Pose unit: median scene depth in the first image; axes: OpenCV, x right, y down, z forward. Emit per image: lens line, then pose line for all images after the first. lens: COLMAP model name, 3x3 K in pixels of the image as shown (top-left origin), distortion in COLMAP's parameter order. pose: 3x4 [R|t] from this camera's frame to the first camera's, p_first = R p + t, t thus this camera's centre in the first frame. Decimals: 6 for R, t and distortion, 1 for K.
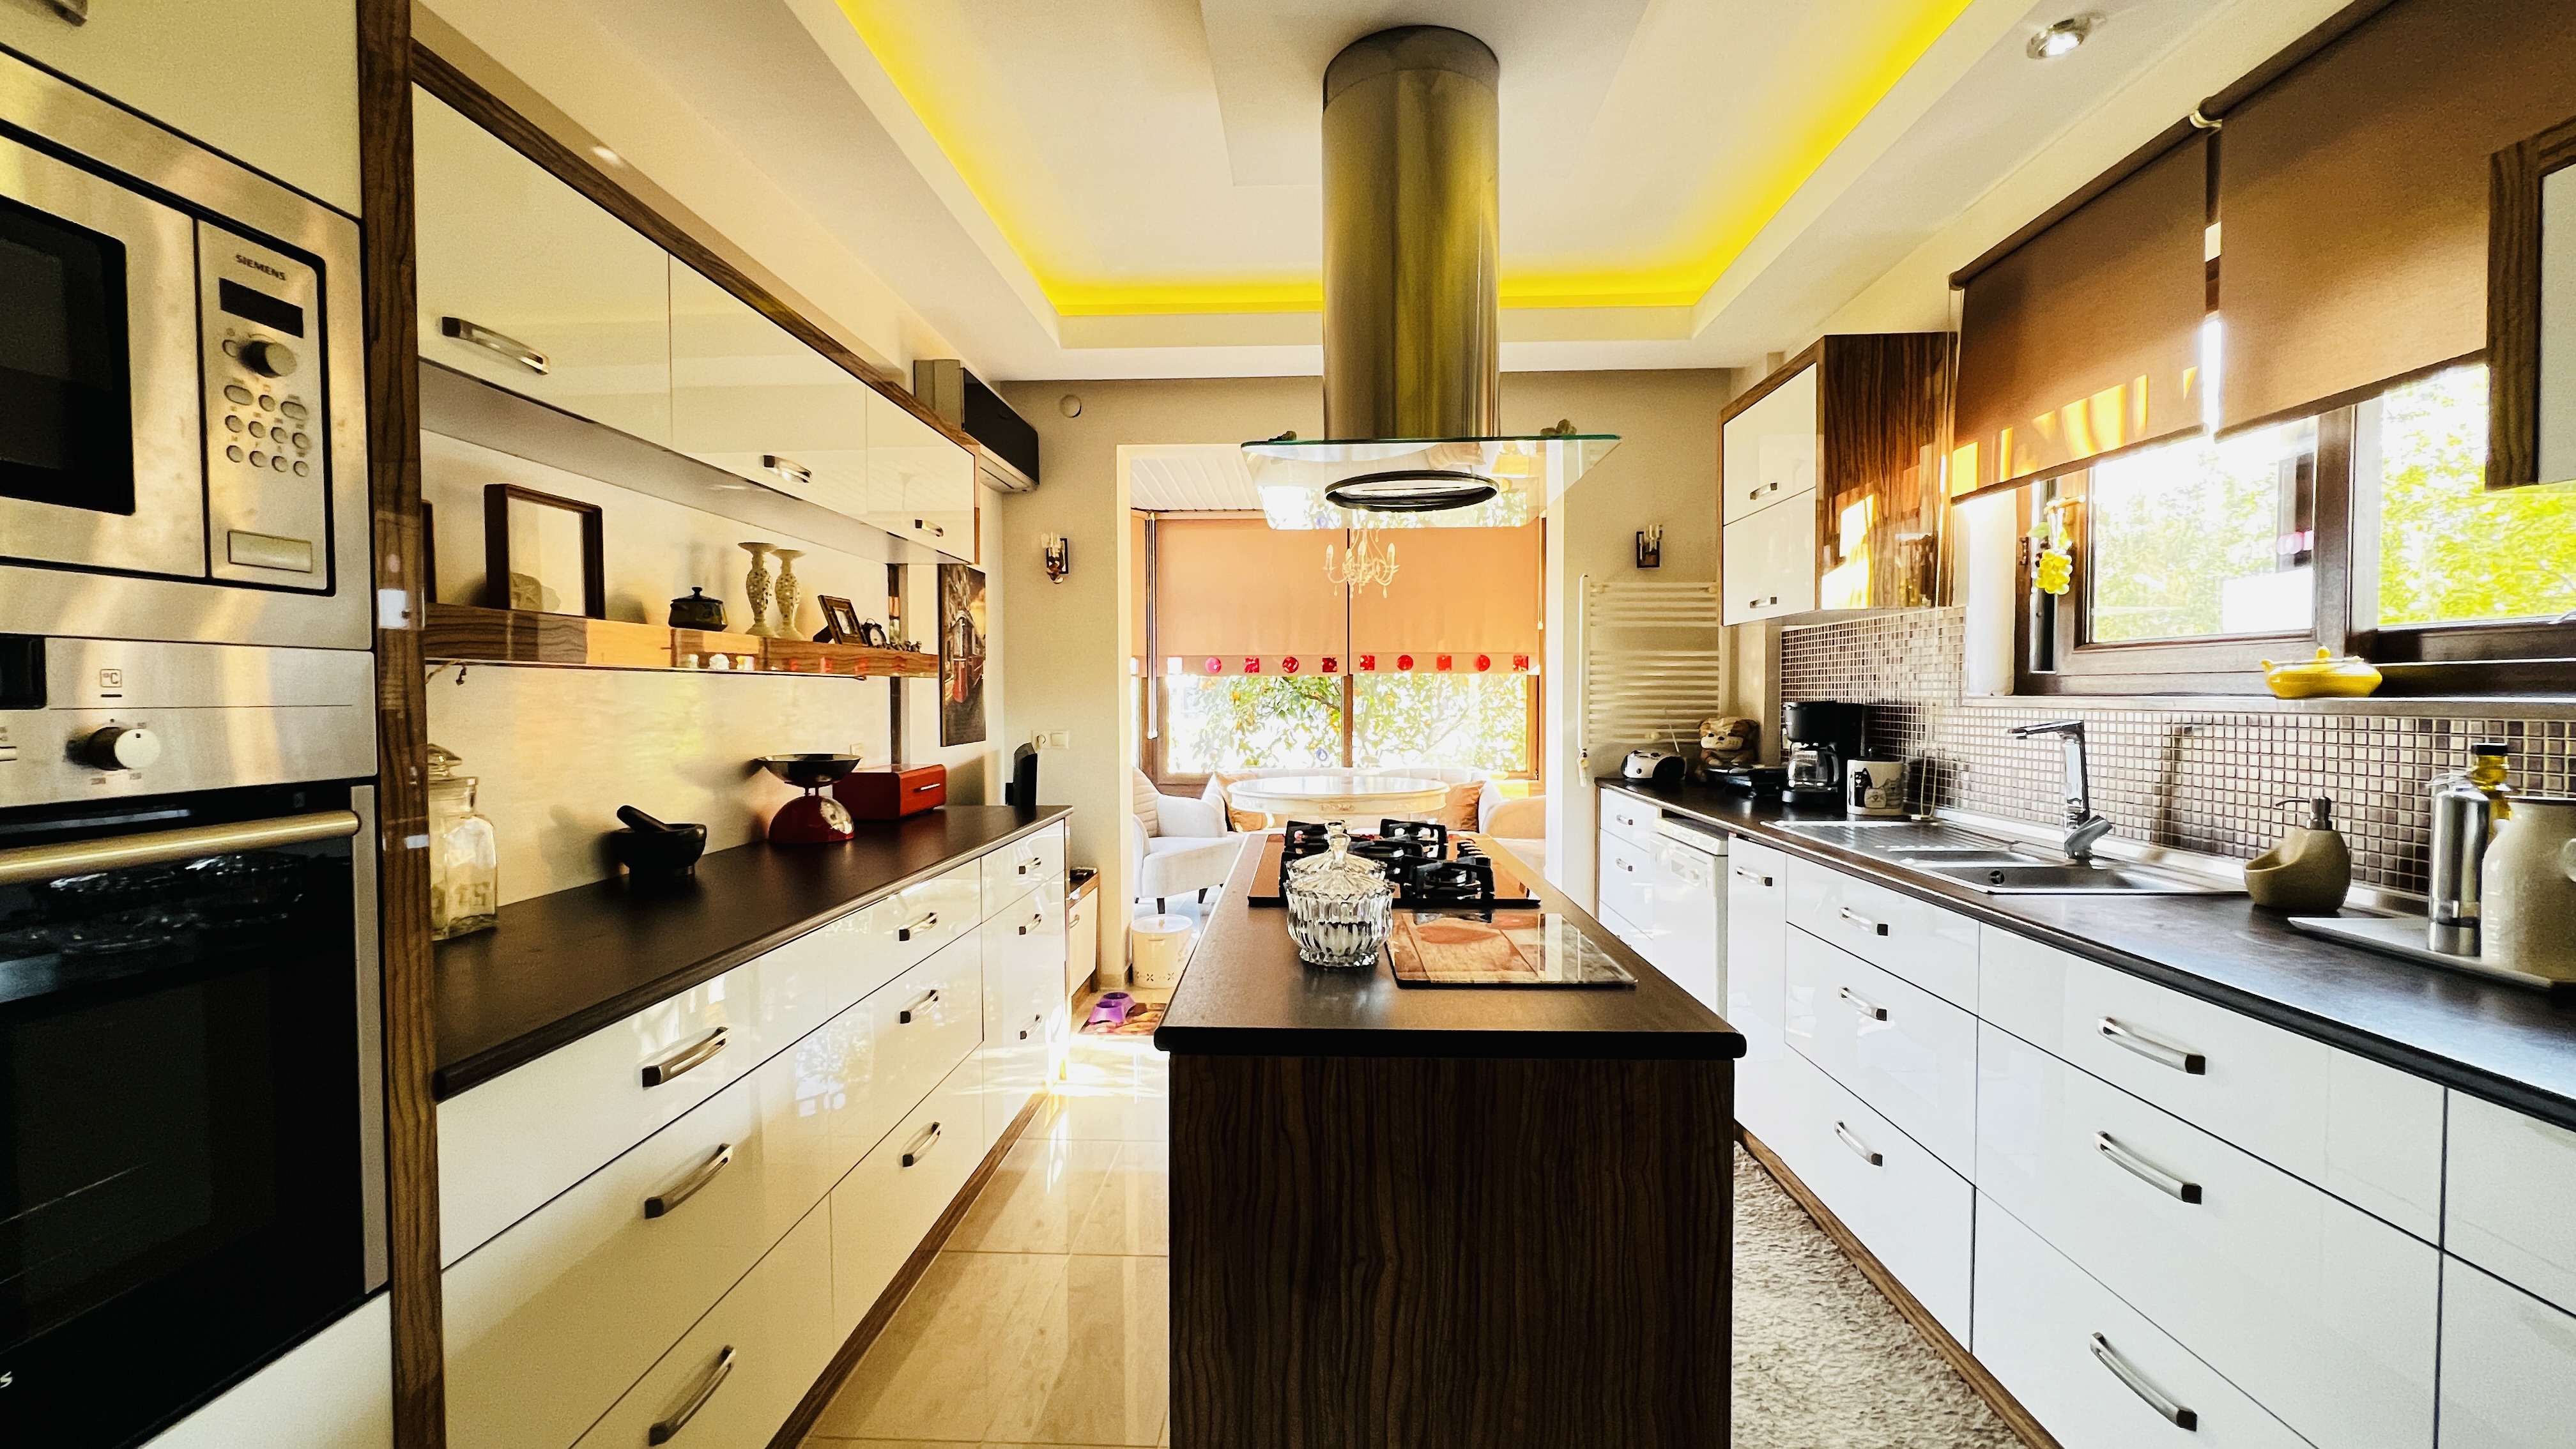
lens RADIAL K [[1034.5, 0, 1282.1], [0, 1034.5, 721.2], [0, 0, 1]] dist [-0.003258, 0.000914]
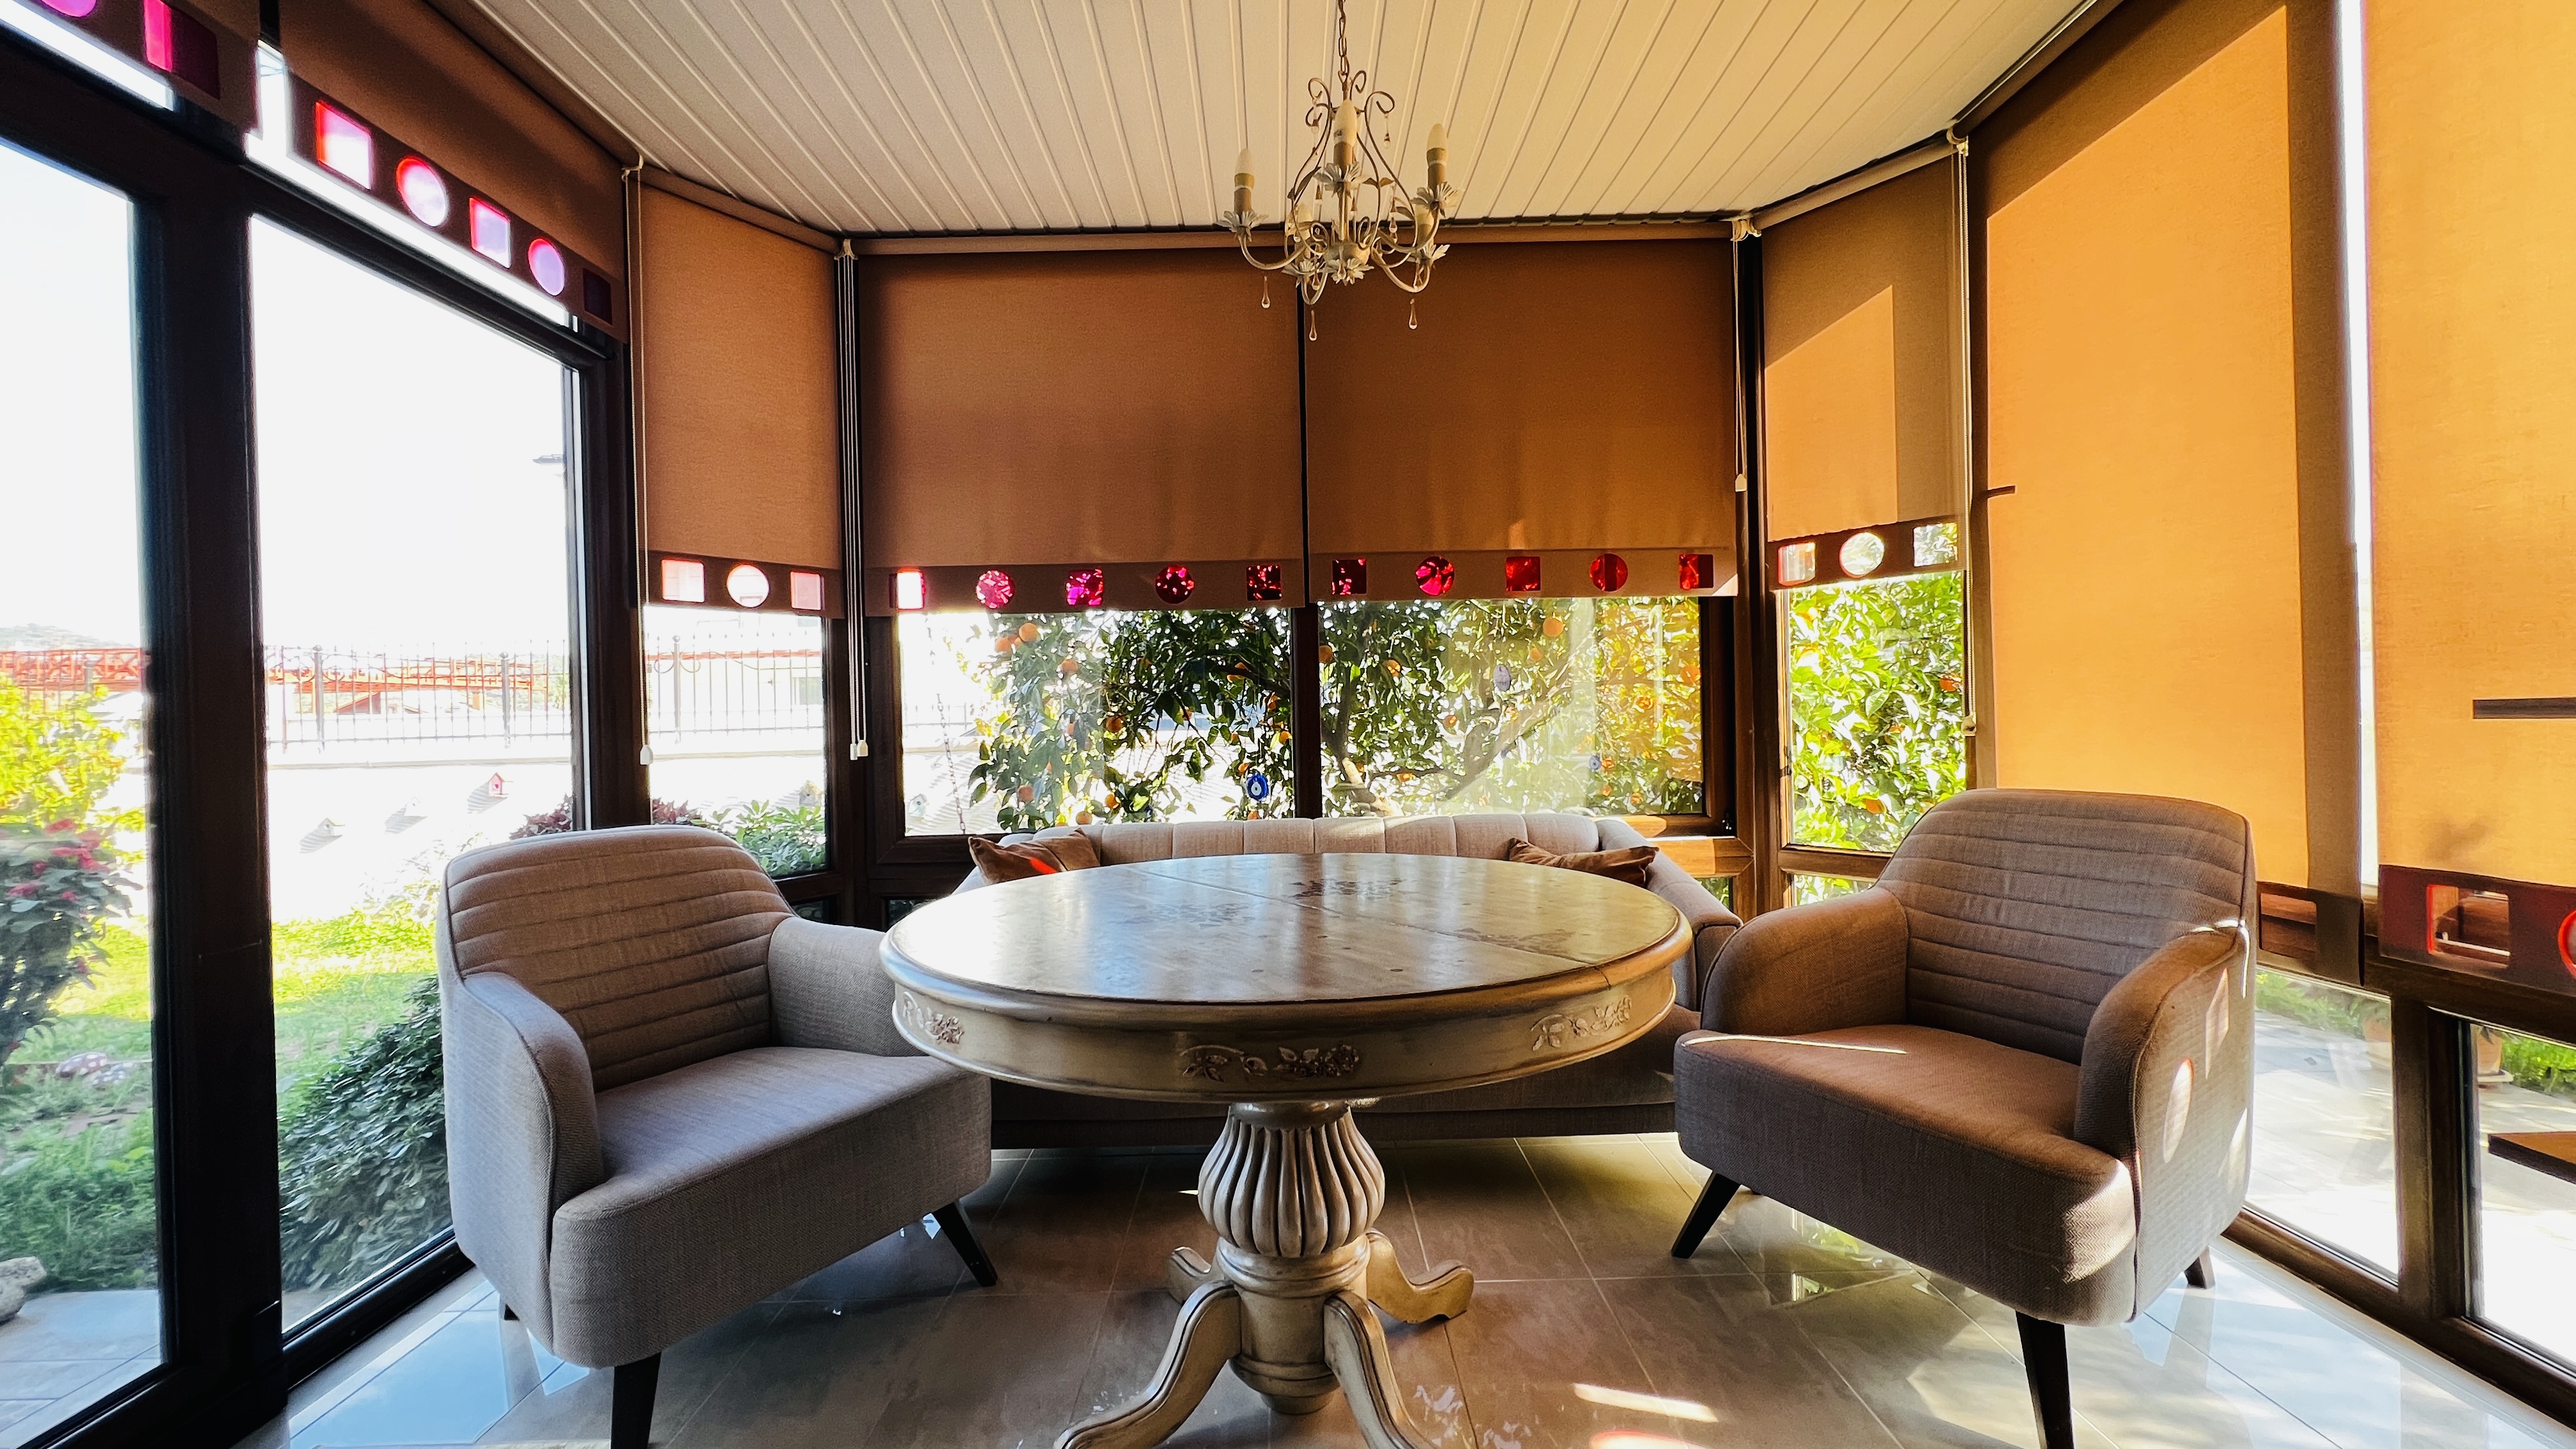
lens RADIAL K [[1034.5, 0, 1294.3], [0, 1034.5, 720.2], [0, 0, 1]] dist [-0.003258, 0.000914]
pose [[0.998628, -0.020294, 0.048264, 0.032217], [0.021391, 0.999522, -0.022322, 0.012079], [-0.047788, 0.023324, 0.998585, 0.492071]]
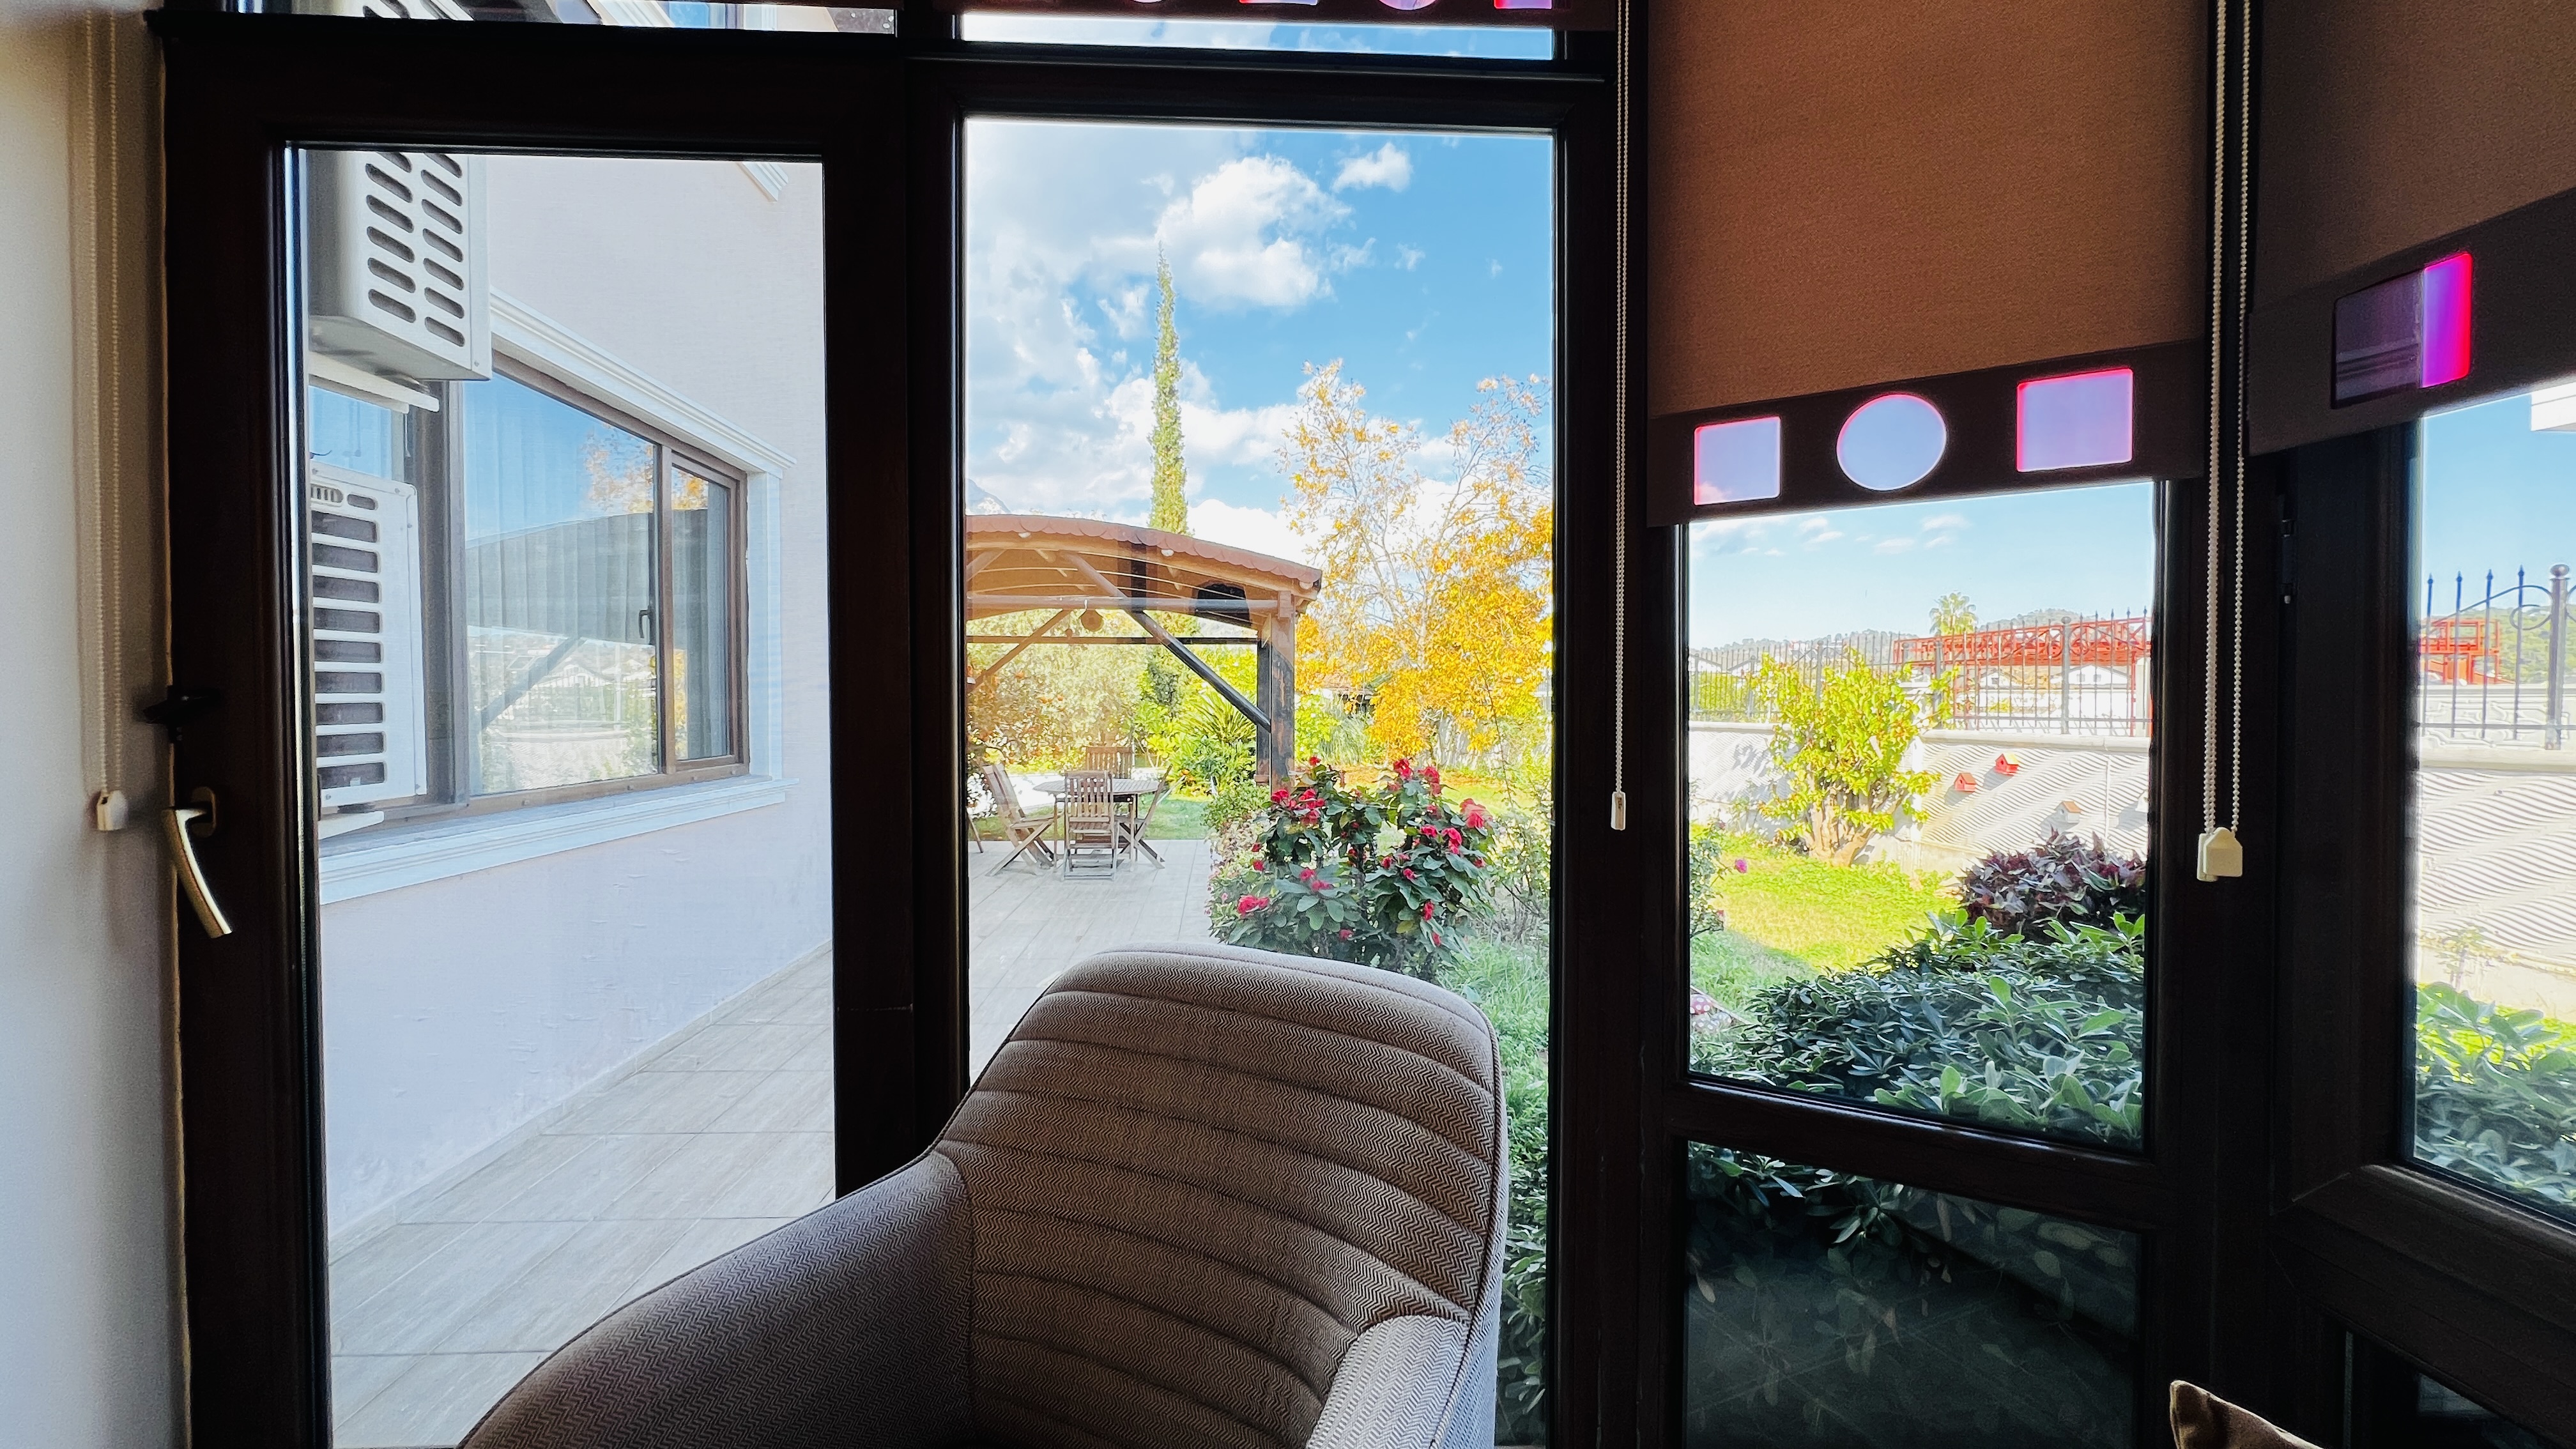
lens RADIAL K [[1034.5, 0, 1292.4], [0, 1034.5, 720.1], [0, 0, 1]] dist [-0.003258, 0.000914]
pose [[0.093637, 0.017924, -0.995445, 0.010165], [-0.029330, 0.999454, 0.015237, -0.003470], [0.995174, 0.027770, 0.094112, 0.740255]]
